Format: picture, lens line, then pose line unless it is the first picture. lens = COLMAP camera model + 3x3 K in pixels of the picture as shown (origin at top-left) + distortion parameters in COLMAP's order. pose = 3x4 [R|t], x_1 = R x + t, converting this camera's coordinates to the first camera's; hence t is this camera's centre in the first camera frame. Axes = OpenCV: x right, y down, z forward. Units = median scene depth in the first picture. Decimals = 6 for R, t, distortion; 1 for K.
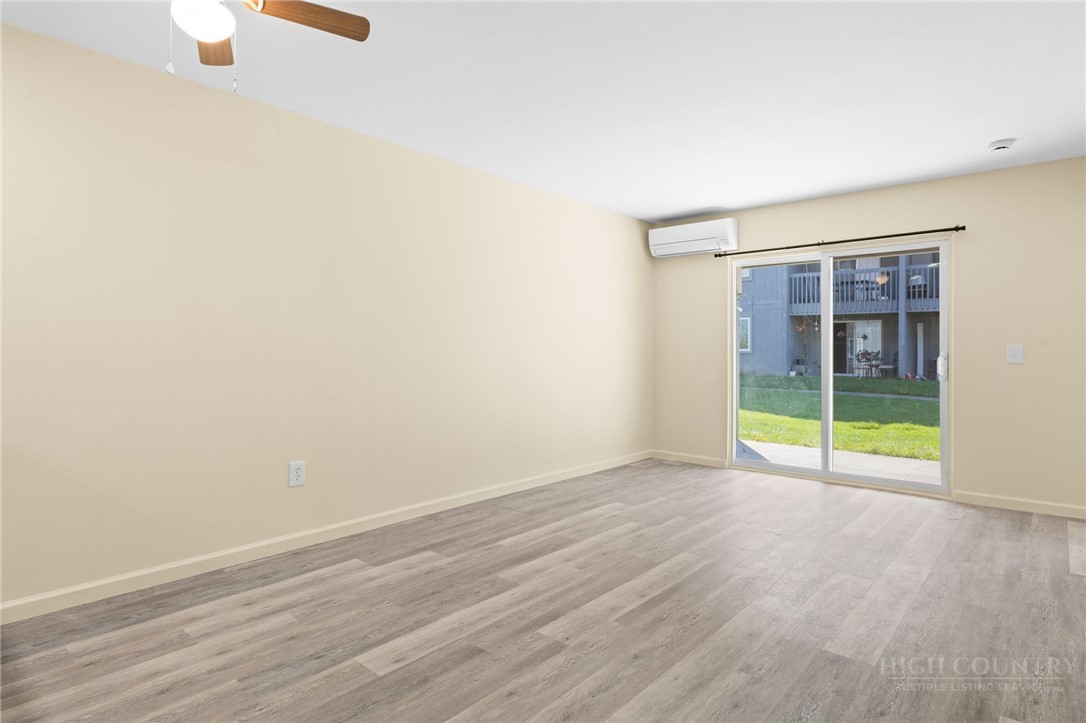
lens RADIAL K [[591.6, 0, 546.4], [0, 591.6, 356.3], [0, 0, 1]] dist [-0.006332, 0.002703]
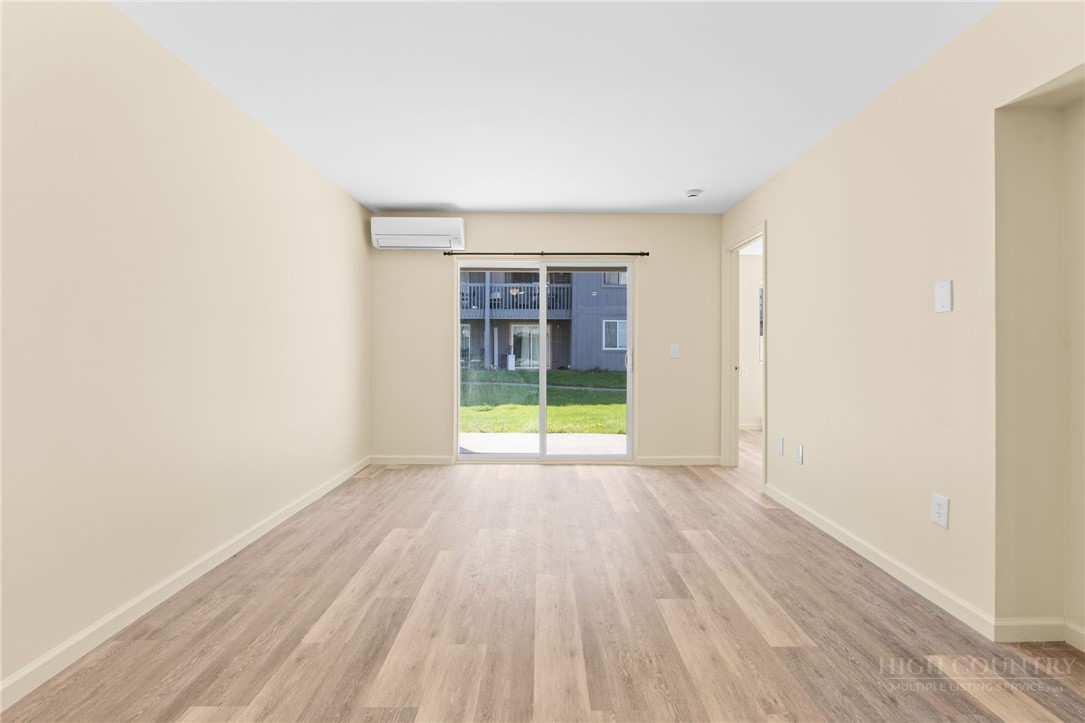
lens RADIAL K [[505.5, 0, 547.1], [0, 505.5, 356.3], [0, 0, 1]] dist [-0.007068, 0.001840]
pose [[0.744622, -0.011802, 0.667382, -0.232502], [0.007511, 0.999929, 0.009303, -0.005616], [-0.667444, -0.001915, 0.744658, 0.372634]]
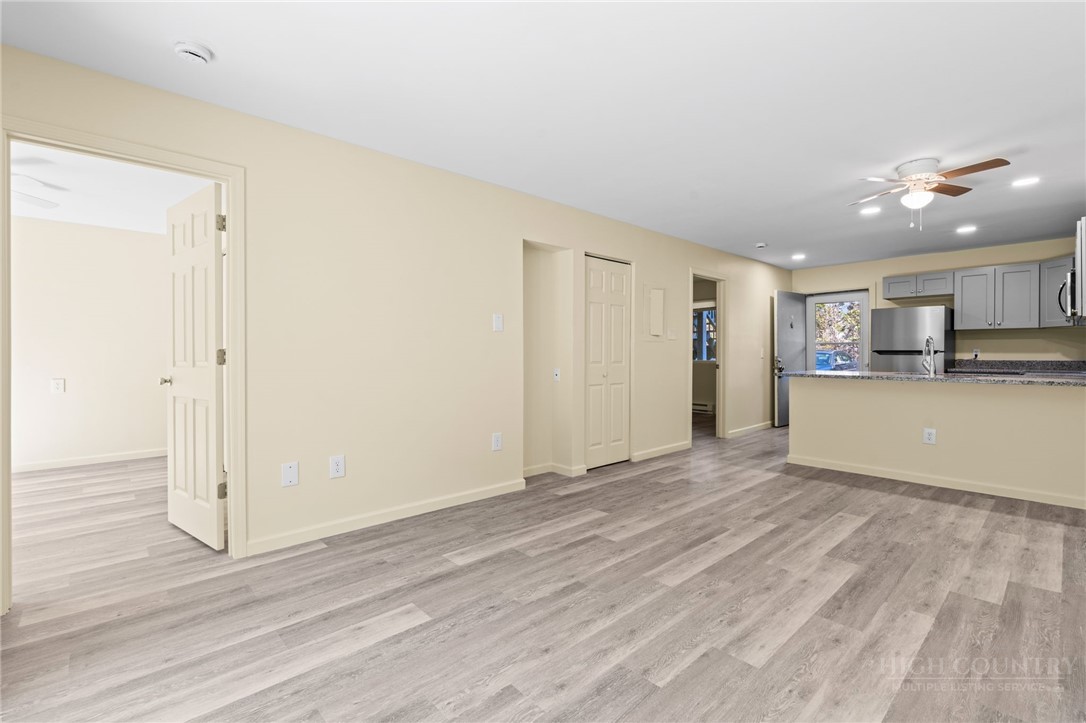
lens RADIAL K [[477.0, 0, 541.9], [0, 477.0, 357.3], [0, 0, 1]] dist [-0.004980, -0.000449]
pose [[-0.992889, -0.004818, 0.118950, 0.302969], [-0.002566, 0.999815, 0.019076, -0.013946], [-0.119020, 0.018635, -0.992717, 1.511958]]
